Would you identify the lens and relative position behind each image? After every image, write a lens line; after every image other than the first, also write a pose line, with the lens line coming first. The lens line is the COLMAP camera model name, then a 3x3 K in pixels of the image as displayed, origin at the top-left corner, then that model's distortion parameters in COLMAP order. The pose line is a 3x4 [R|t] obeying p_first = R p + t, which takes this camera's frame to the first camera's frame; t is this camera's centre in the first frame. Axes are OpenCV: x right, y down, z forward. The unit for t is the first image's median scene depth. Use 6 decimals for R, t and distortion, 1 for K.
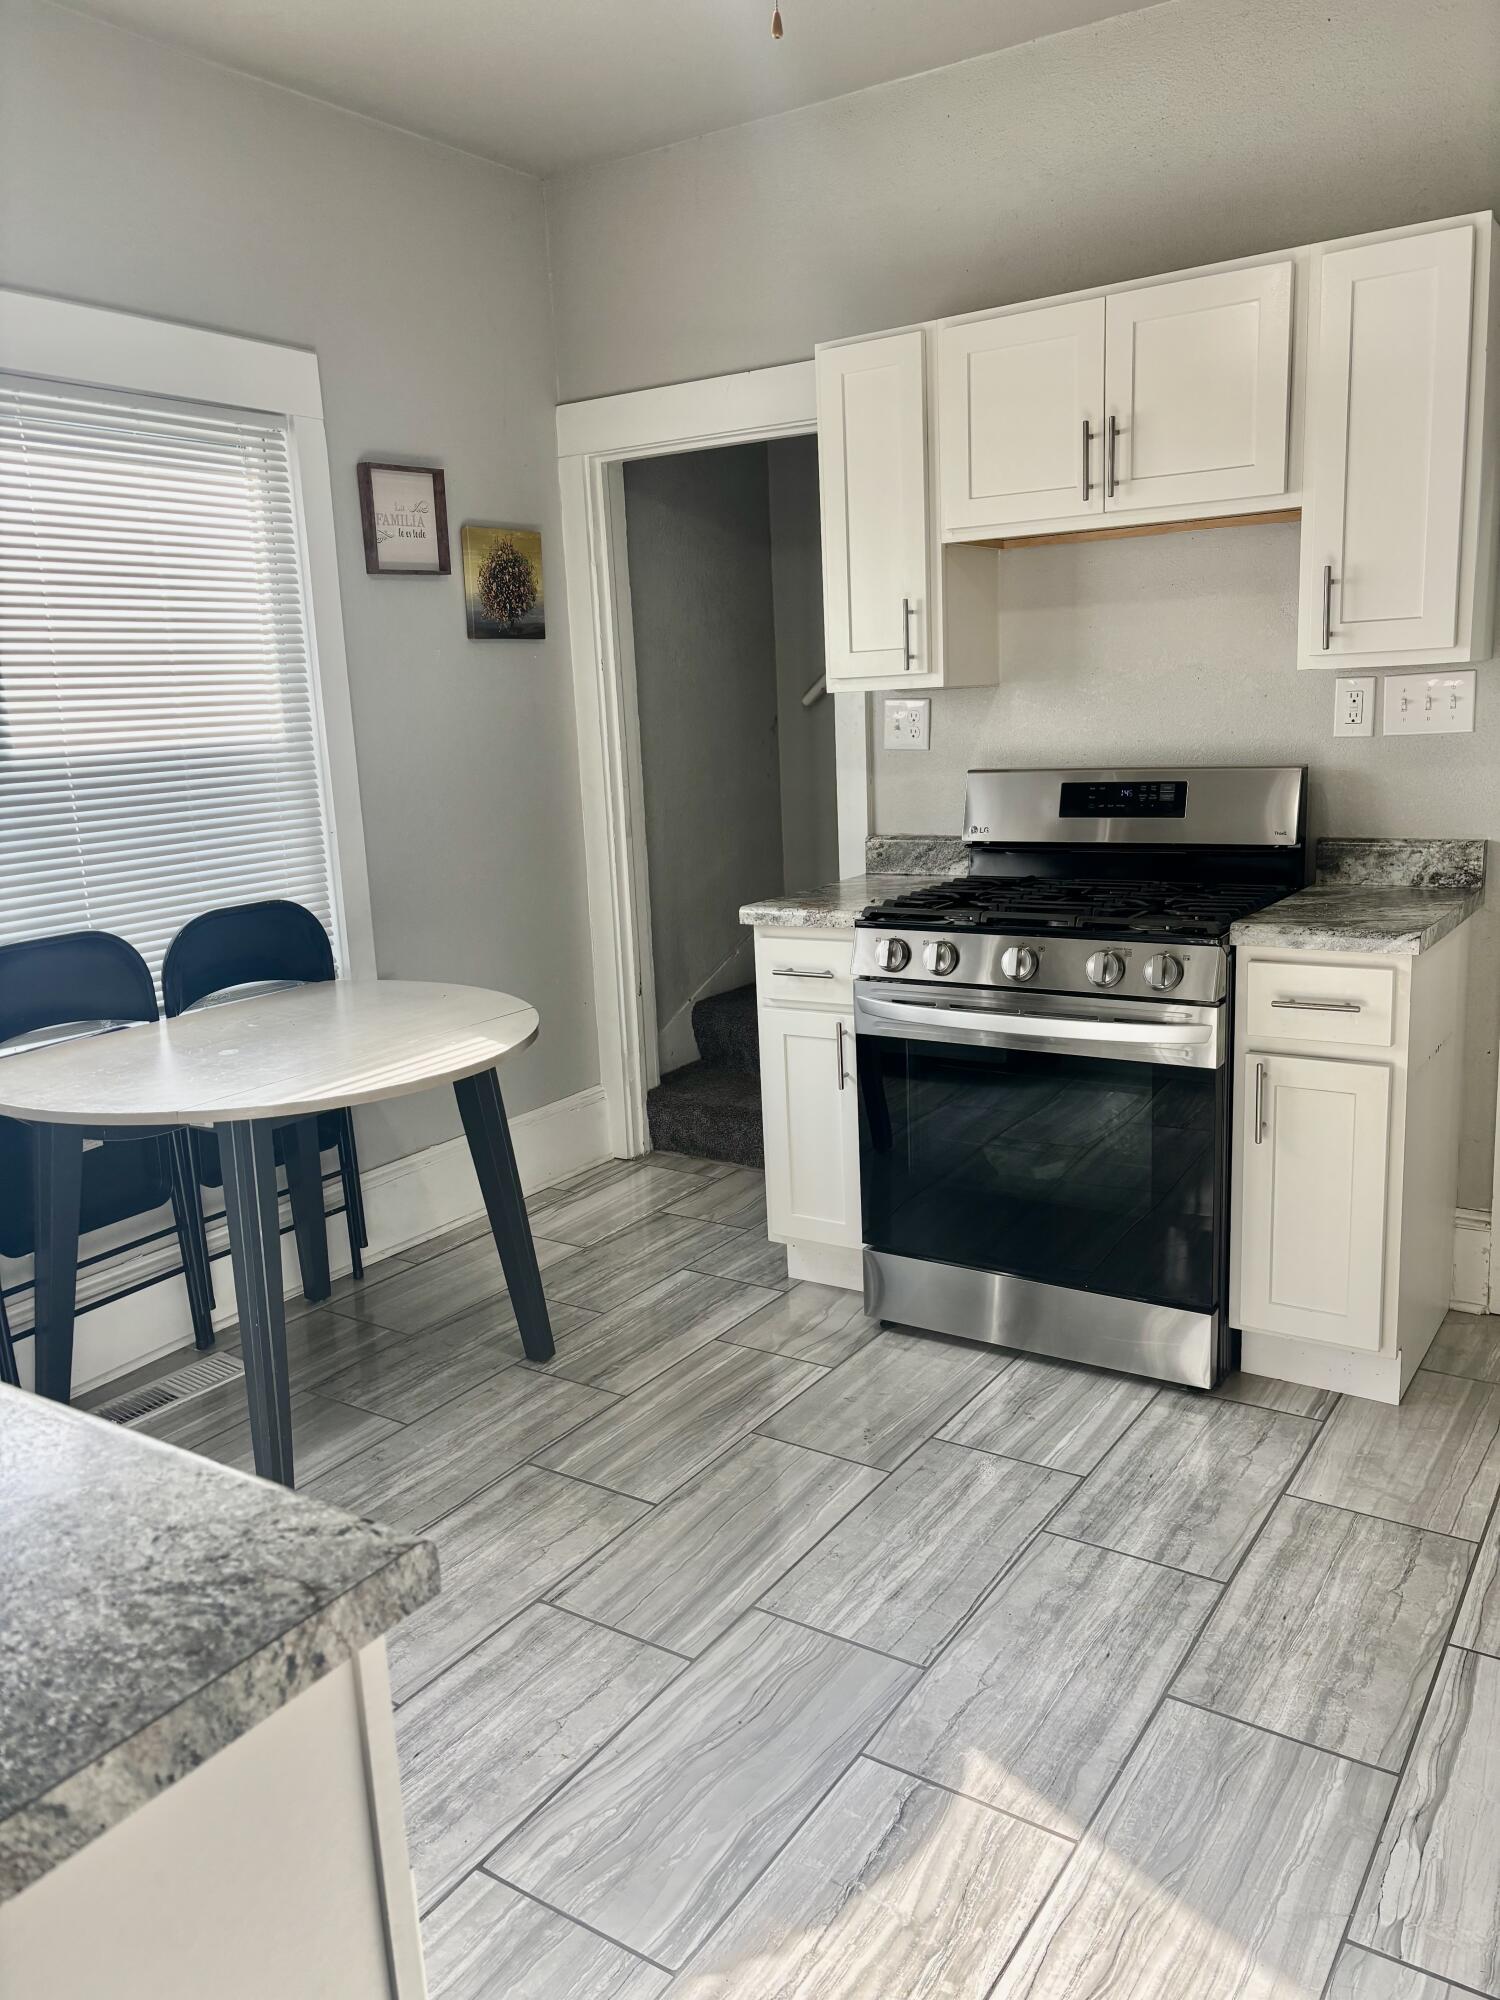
lens RADIAL K [[1490.5, 0, 757.7], [0, 1490.5, 1002.2], [0, 0, 1]] dist [0.061342, -0.052212]
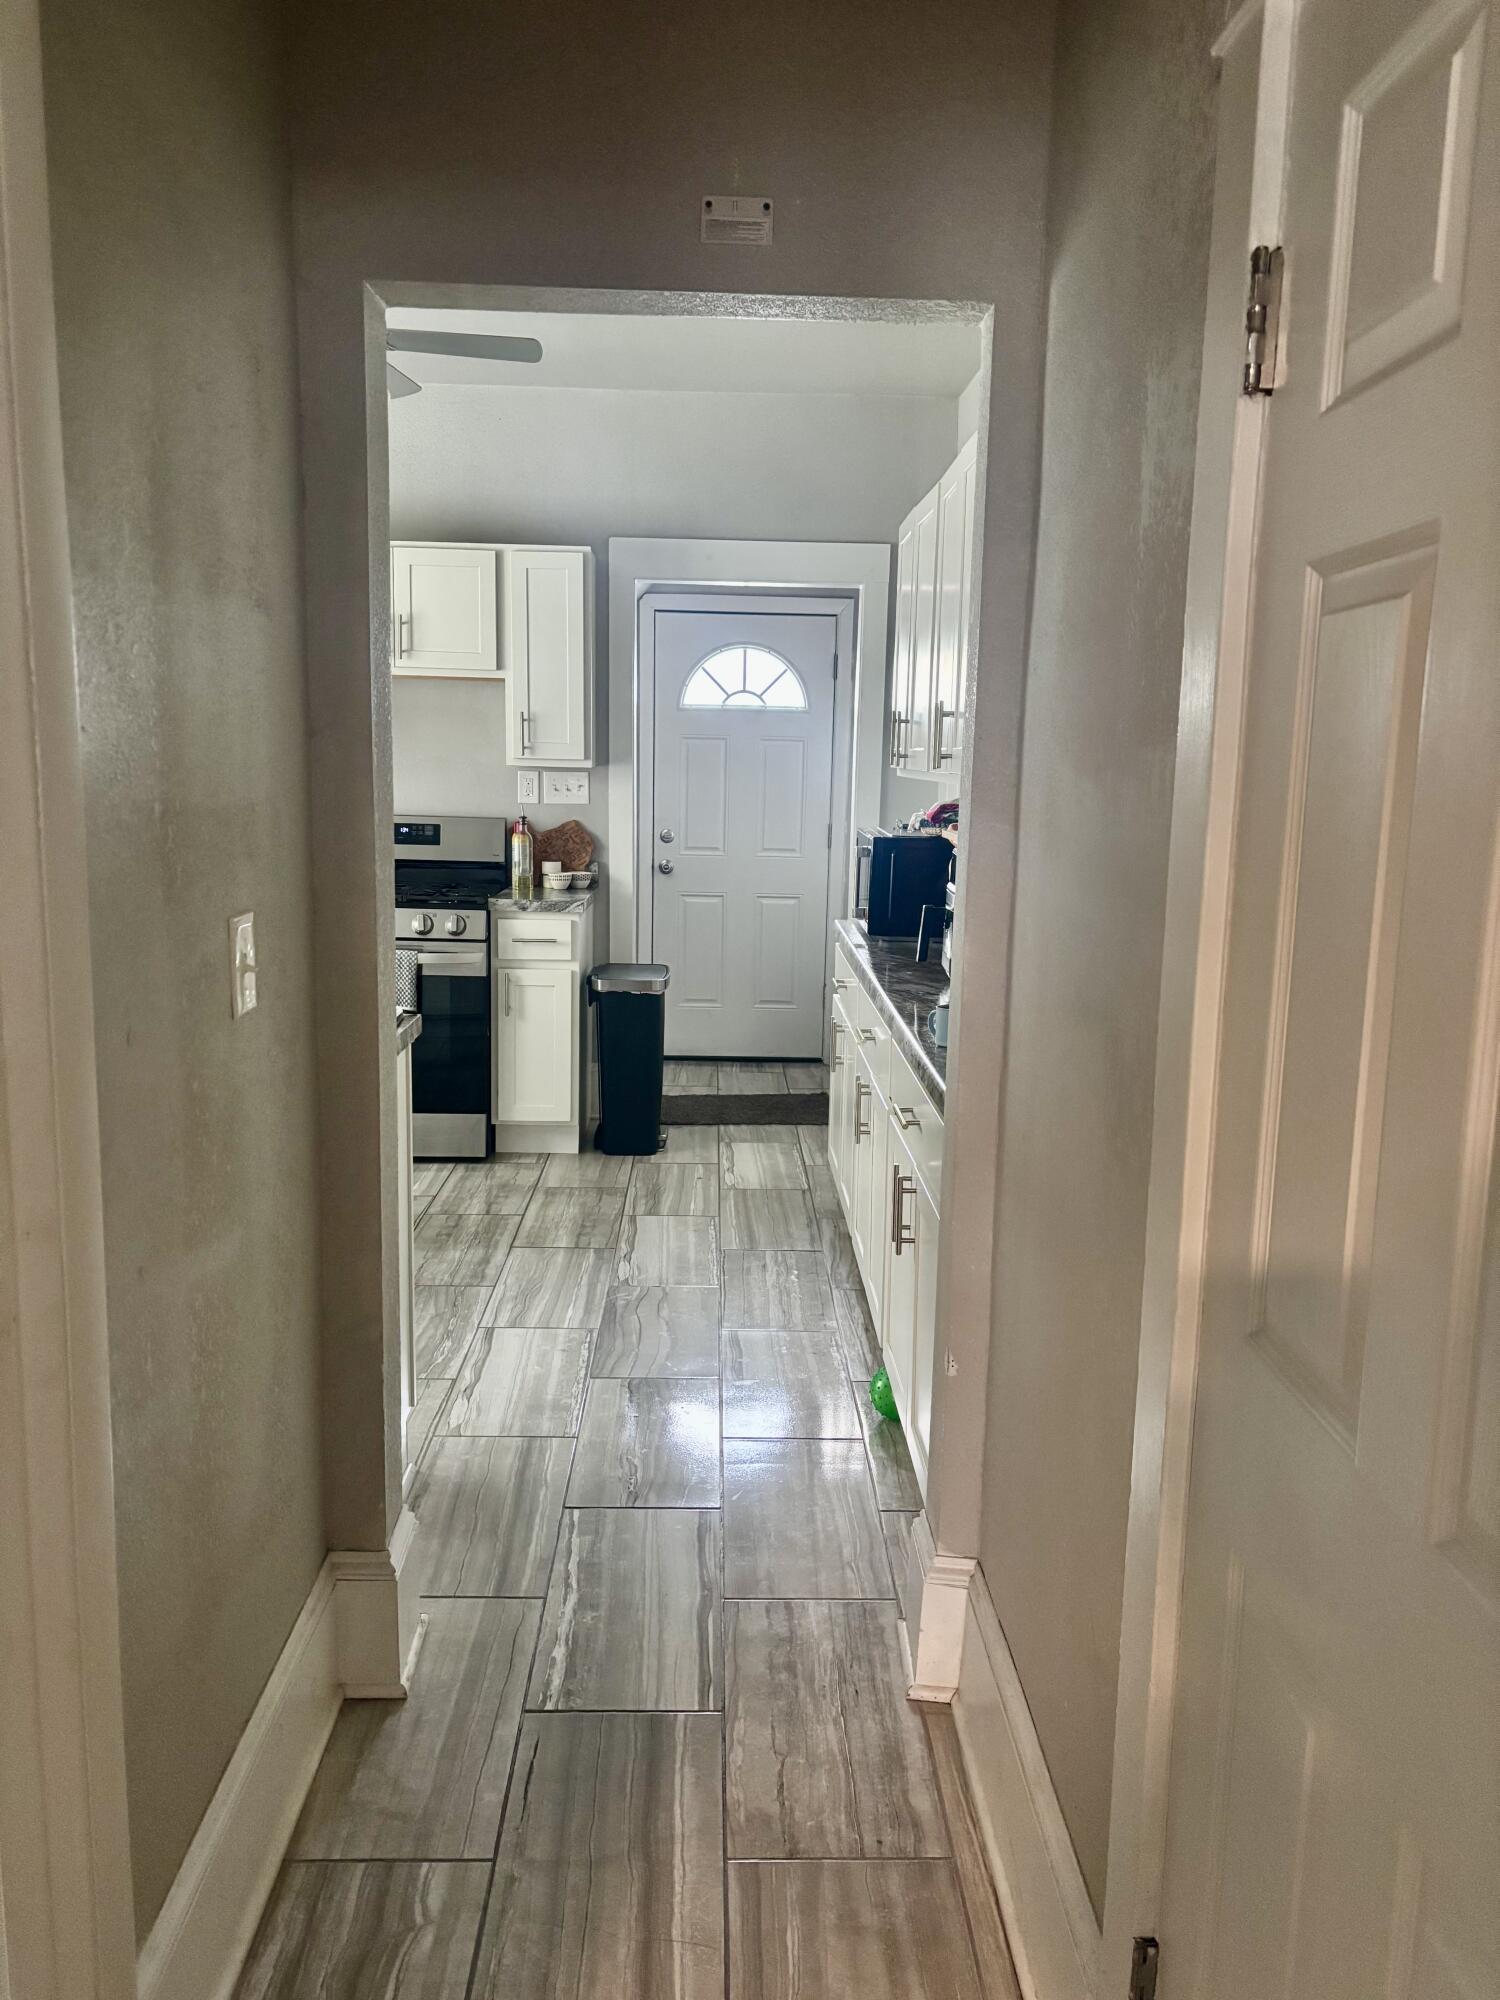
lens RADIAL K [[1490.5, 0, 748.3], [0, 1490.5, 1000.0], [0, 0, 1]] dist [0.061342, -0.052212]
pose [[0.814896, -0.028072, 0.578927, -0.482532], [0.057003, 0.997866, -0.031852, 0.145978], [-0.576797, 0.058957, 0.814757, -0.667719]]
